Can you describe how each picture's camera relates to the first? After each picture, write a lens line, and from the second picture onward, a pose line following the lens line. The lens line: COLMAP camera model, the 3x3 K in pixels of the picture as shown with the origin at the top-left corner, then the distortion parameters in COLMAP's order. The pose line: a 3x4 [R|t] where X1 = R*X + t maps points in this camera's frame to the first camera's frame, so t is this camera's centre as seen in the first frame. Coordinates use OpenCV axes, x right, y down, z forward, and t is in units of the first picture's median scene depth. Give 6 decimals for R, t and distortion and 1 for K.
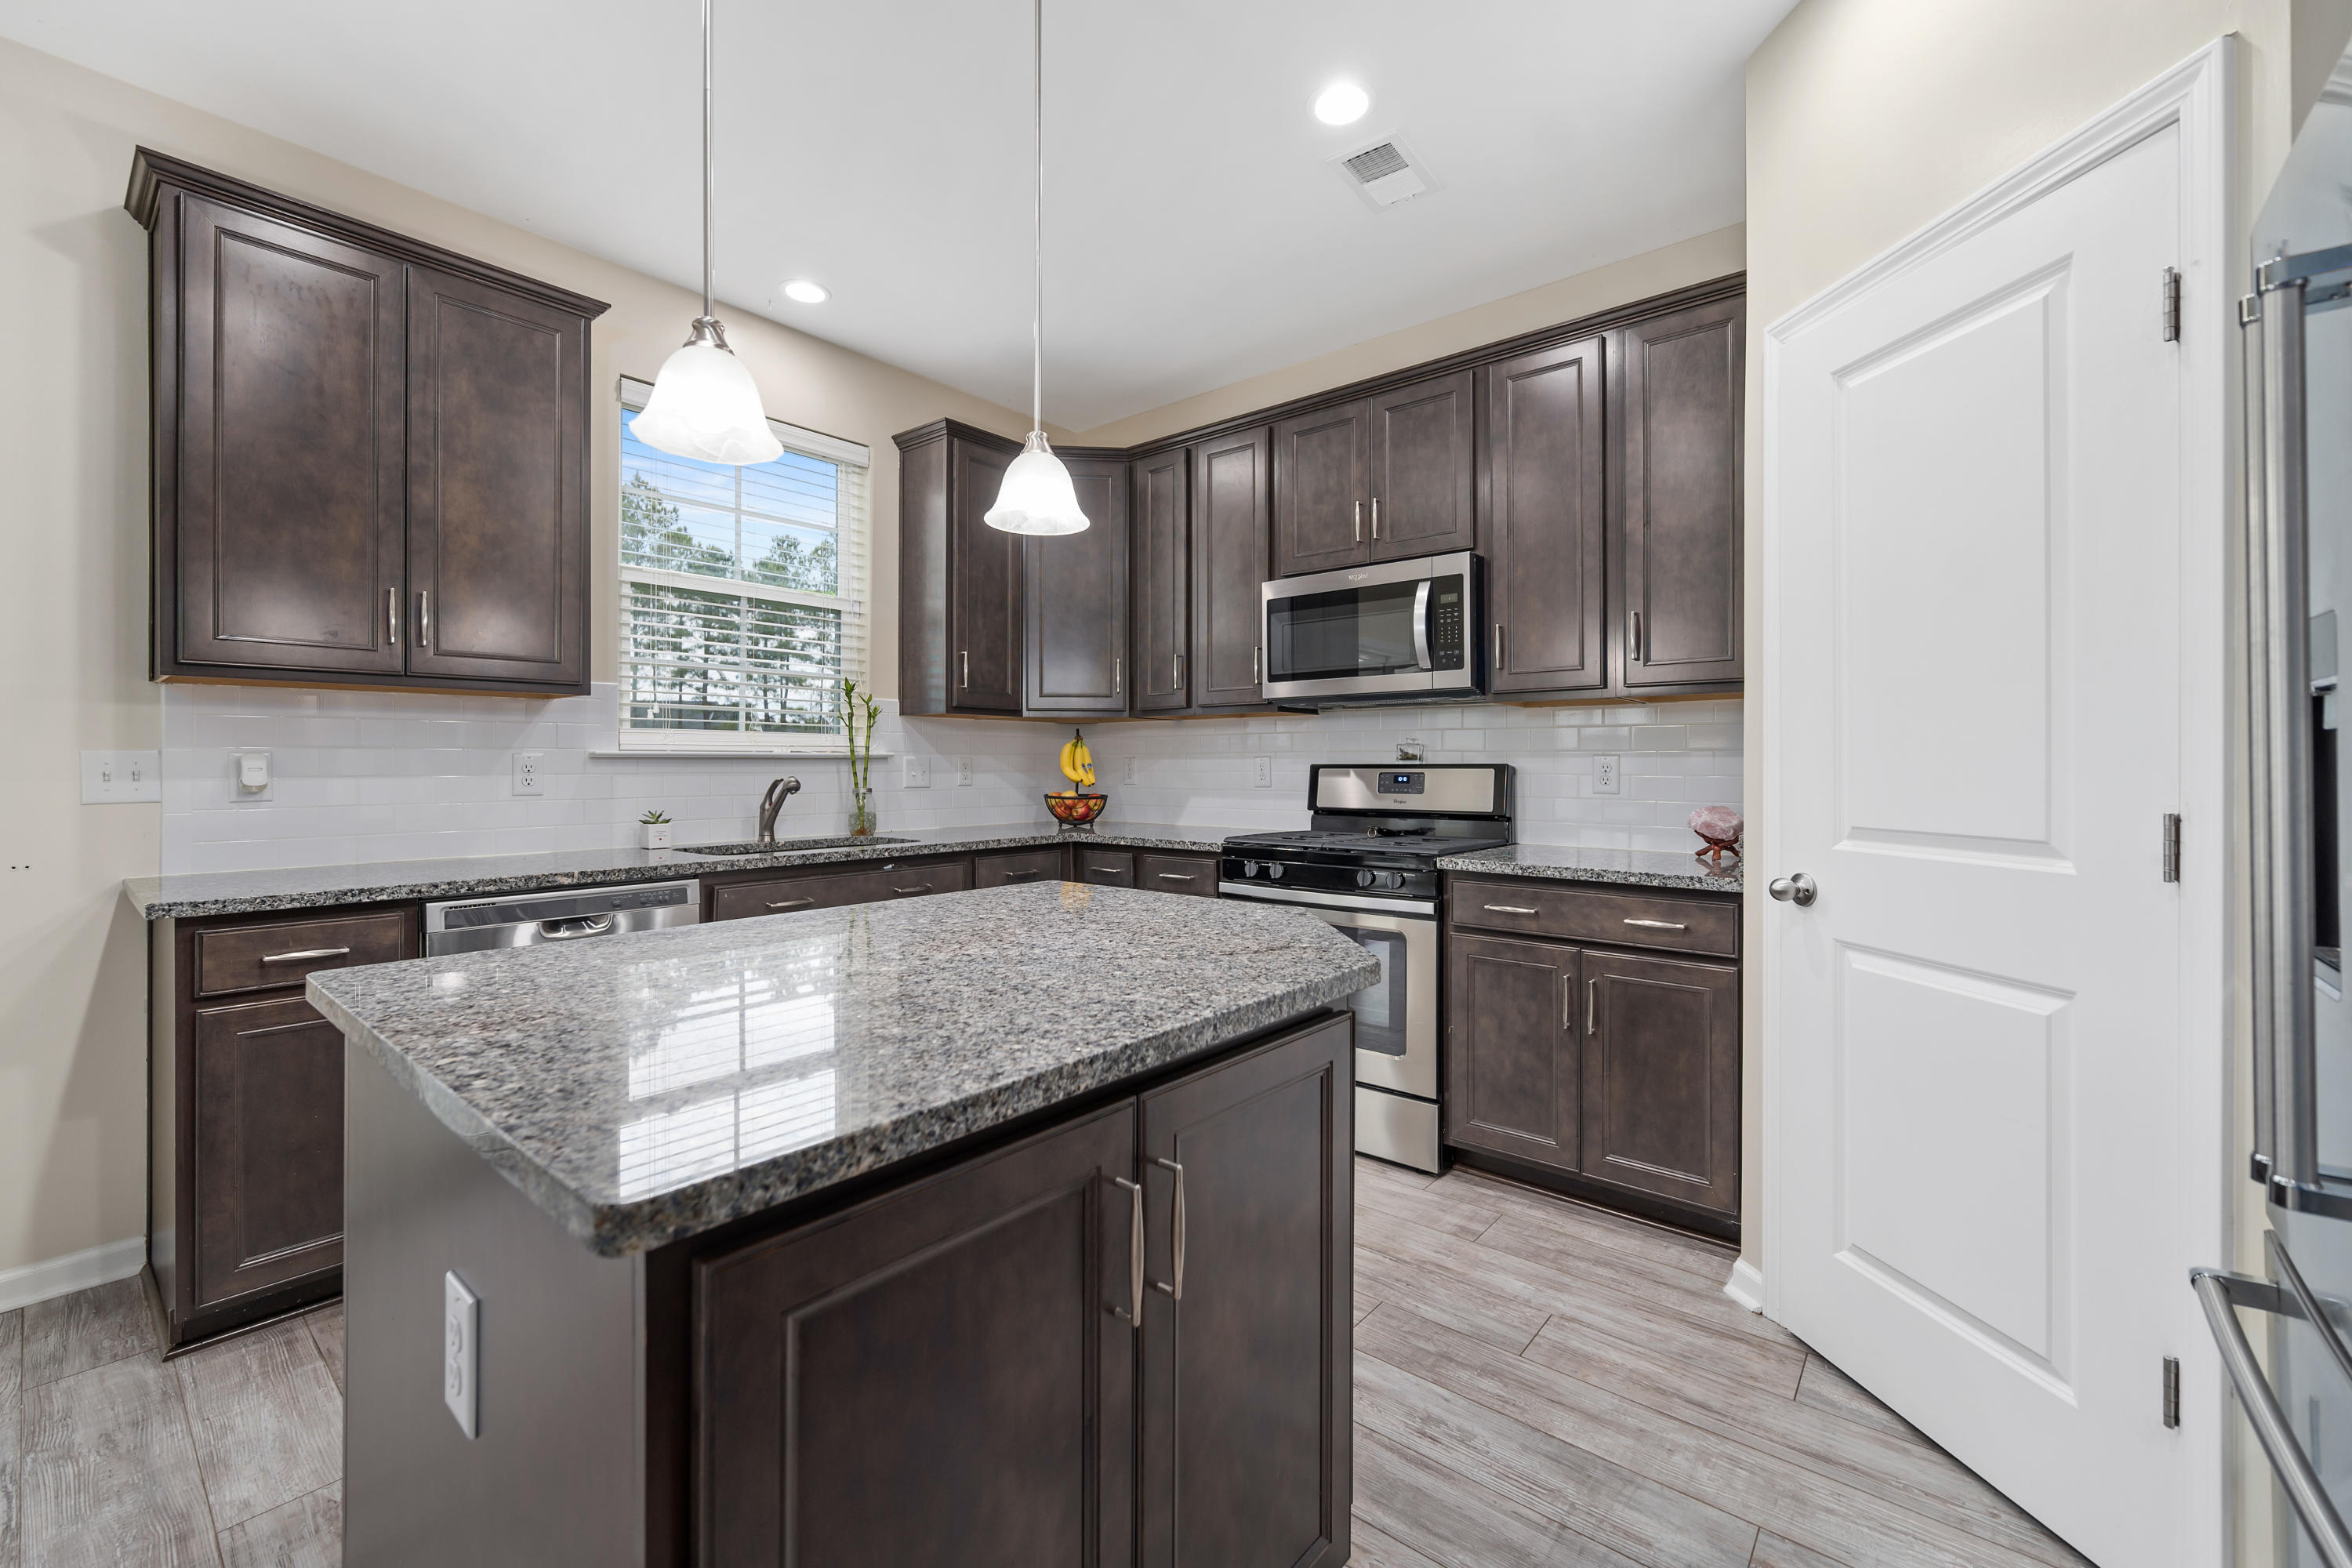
lens RADIAL K [[951.0, 0, 1161.7], [0, 951.0, 764.0], [0, 0, 1]] dist [-0.000728, -0.000413]
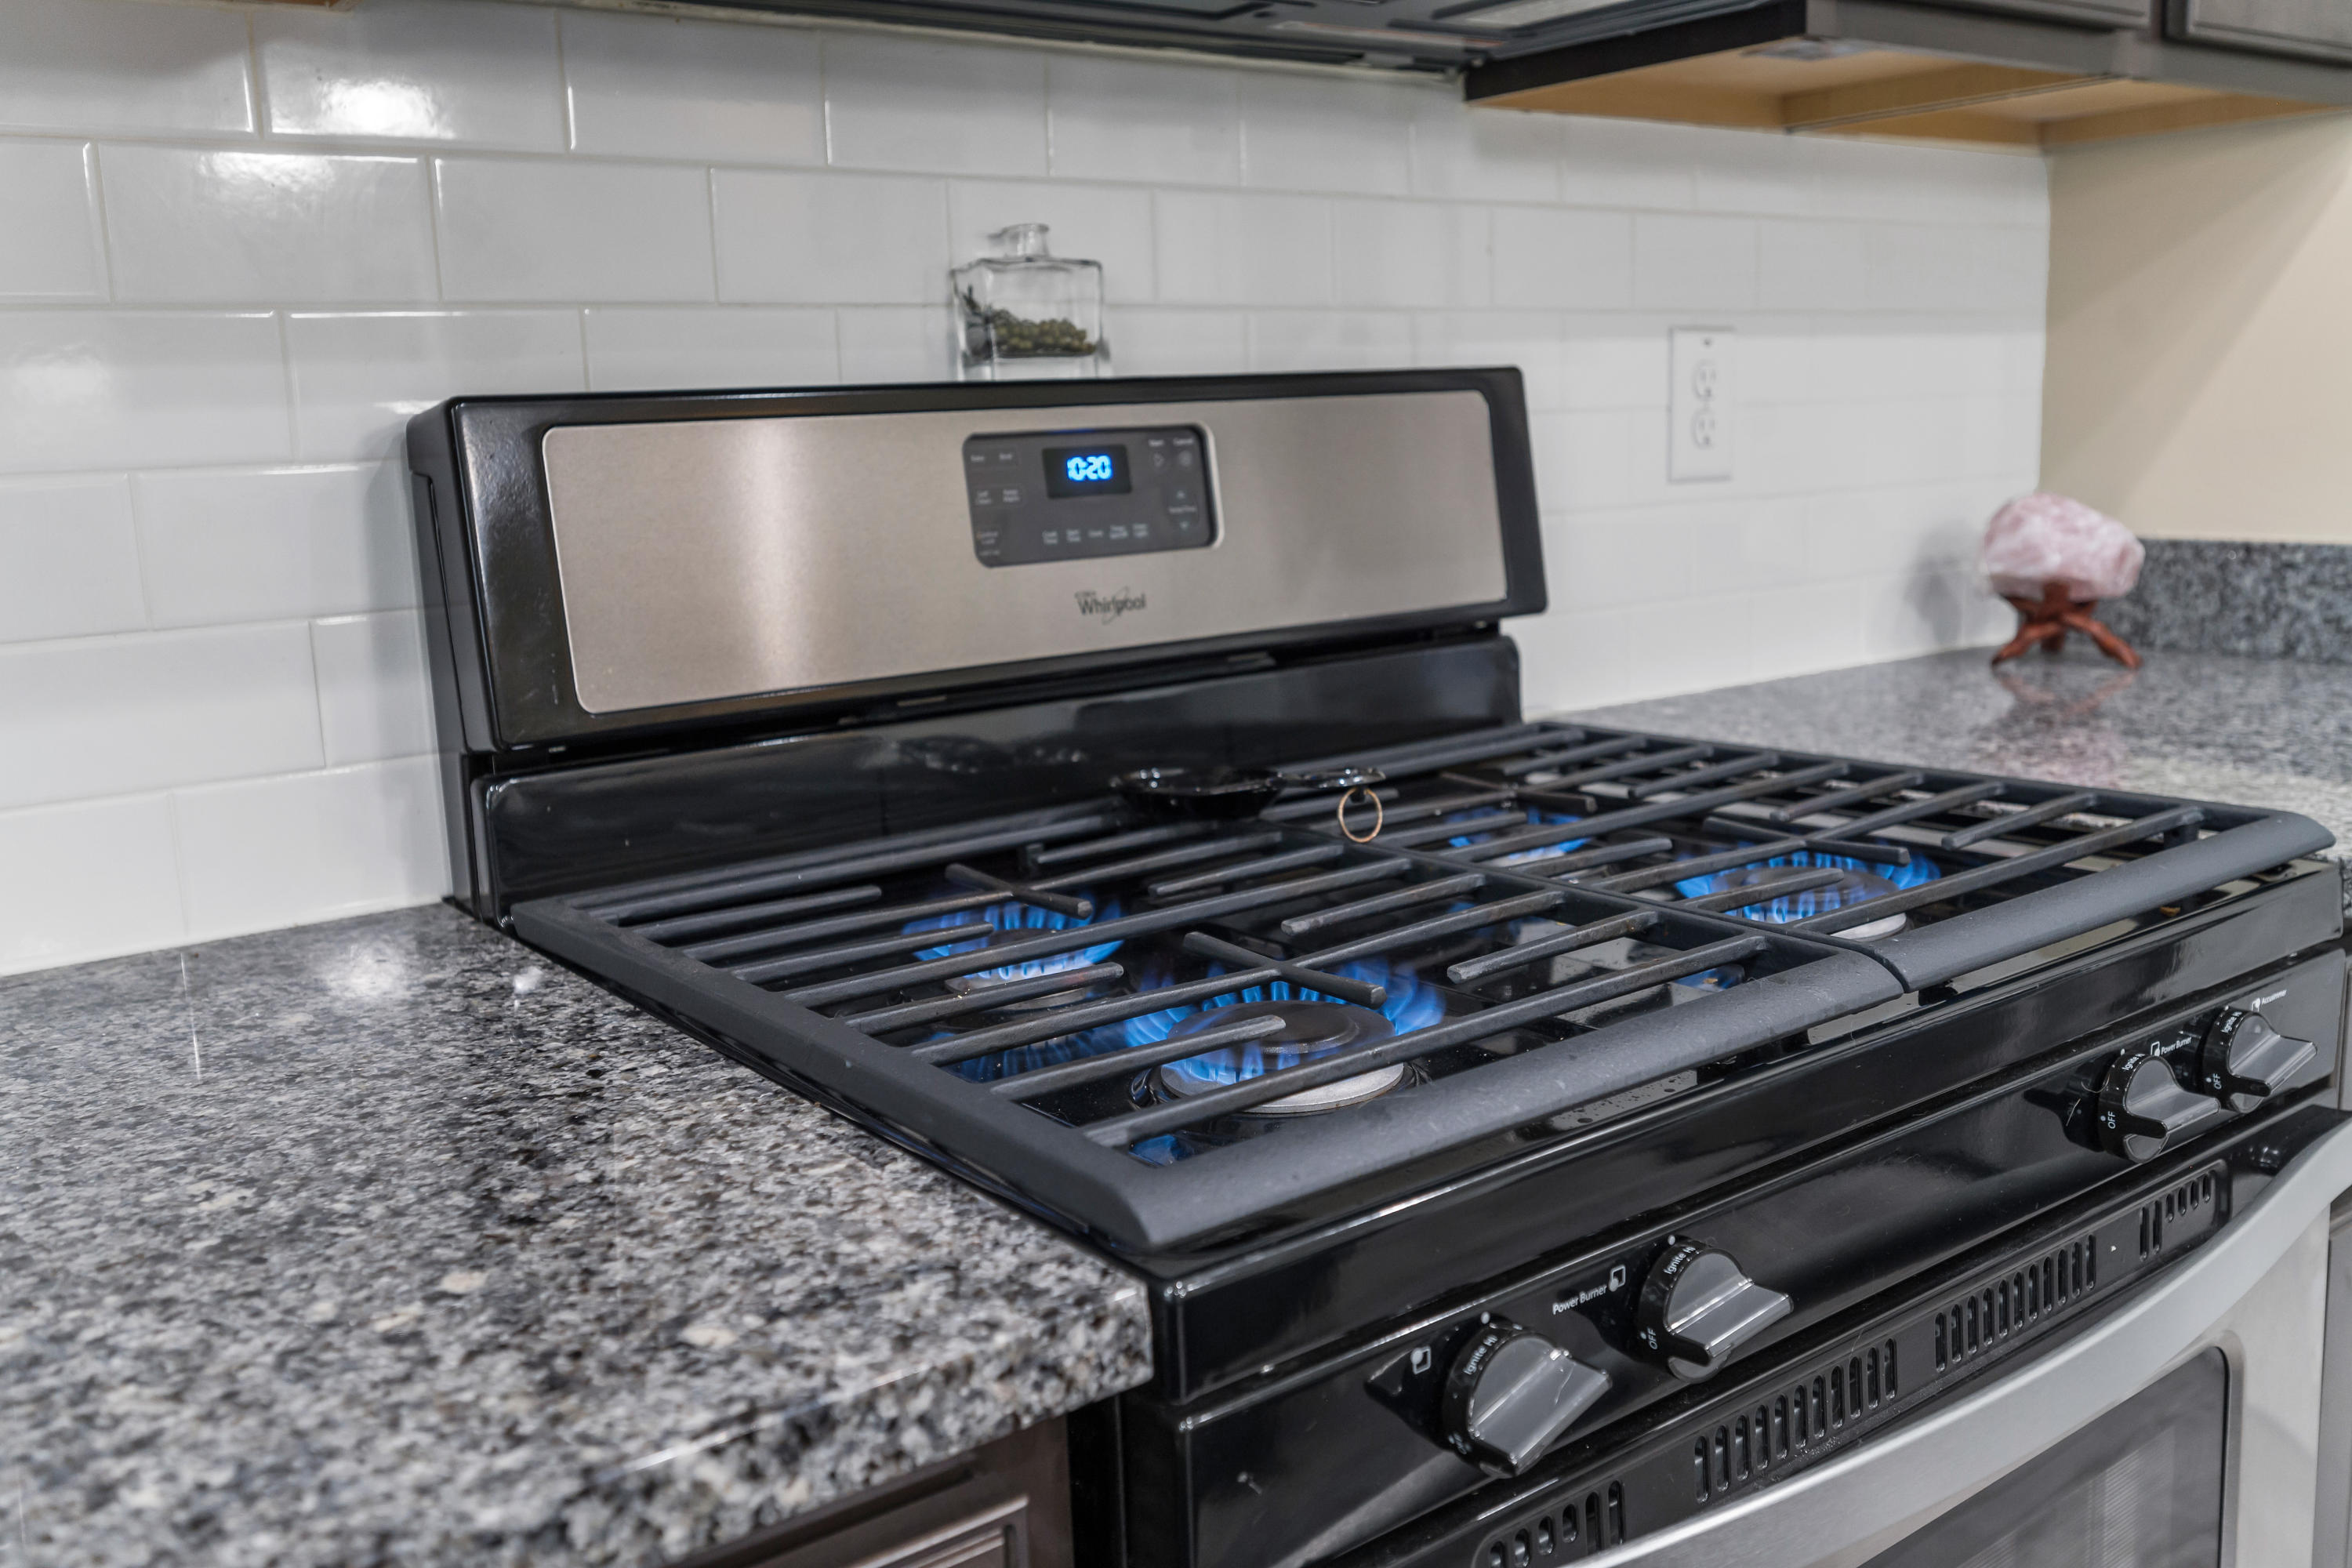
lens RADIAL K [[2094.9, 0, 1181.0], [0, 2094.9, 772.2], [0, 0, 1]] dist [-0.006523, 0.010811]
pose [[0.216293, -0.177238, 0.960106, -0.118241], [0.034166, 0.984156, 0.173981, 0.005149], [-0.975730, -0.004828, 0.218922, 1.018929]]
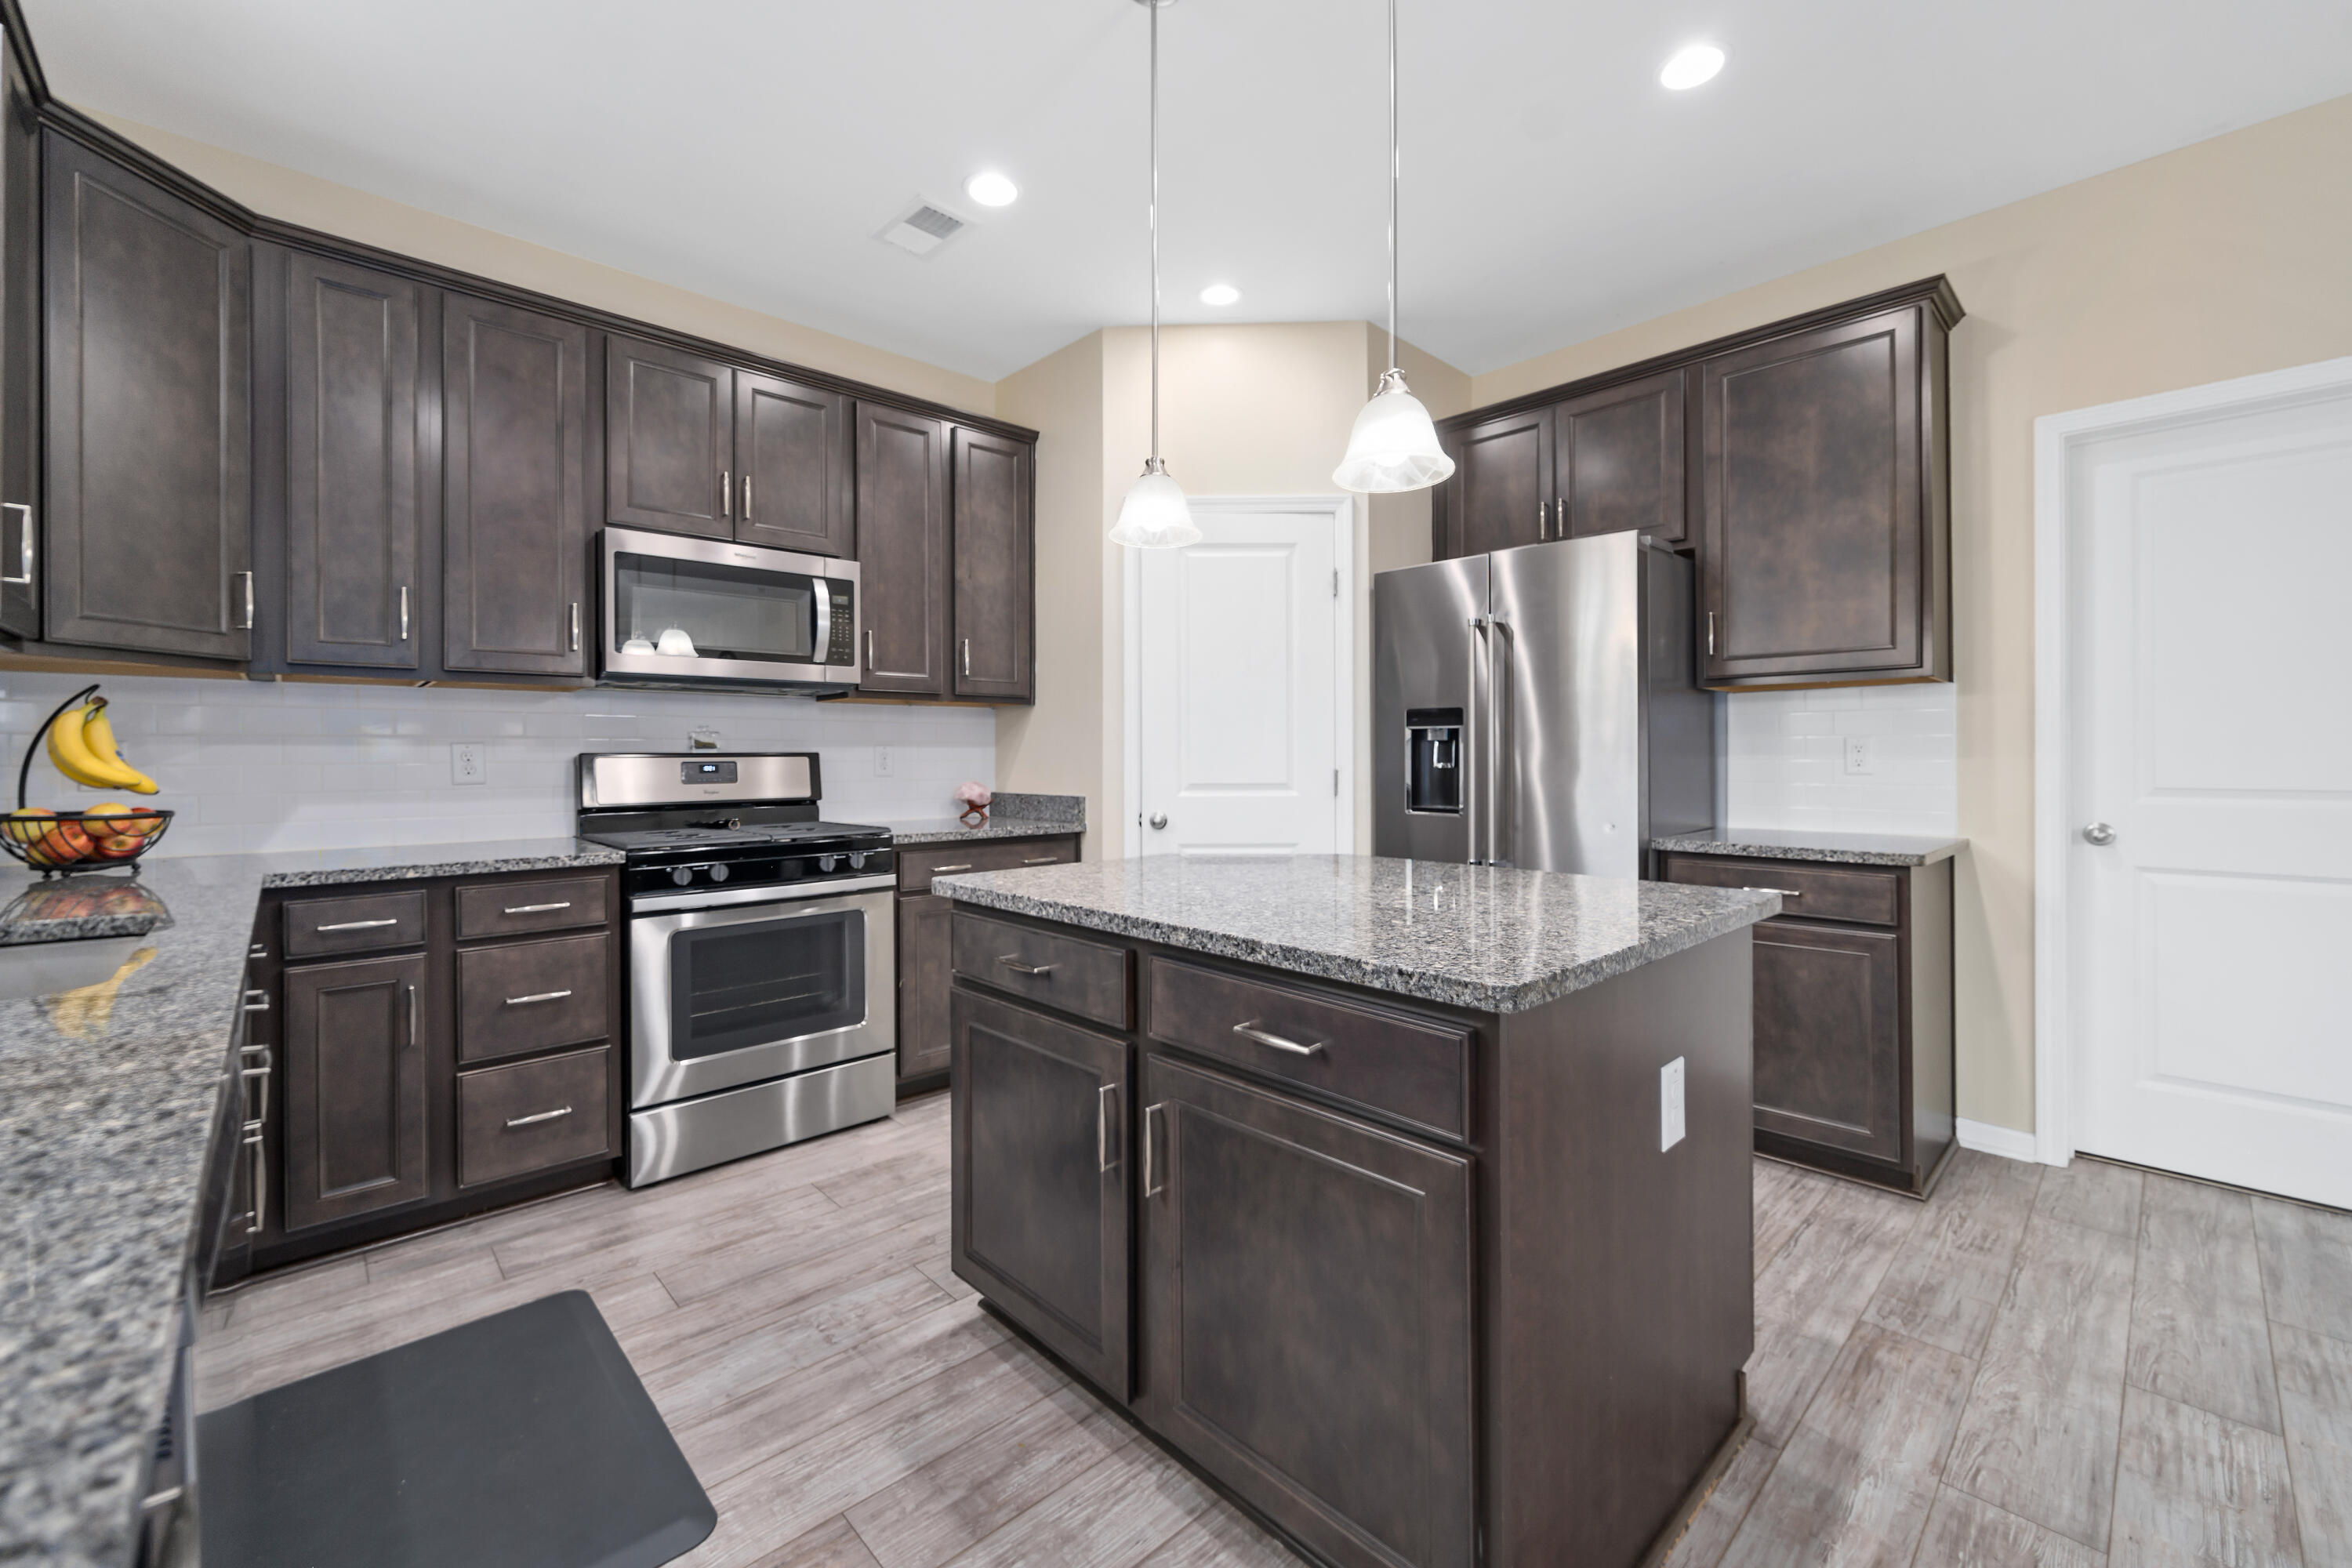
lens RADIAL K [[951.0, 0, 1178.2], [0, 951.0, 754.6], [0, 0, 1]] dist [-0.000728, -0.000413]
pose [[0.117255, -0.000436, 0.993102, -0.716321], [0.003513, 0.999994, 0.000024, 0.004062], [-0.993096, 0.003486, 0.117256, 0.477721]]
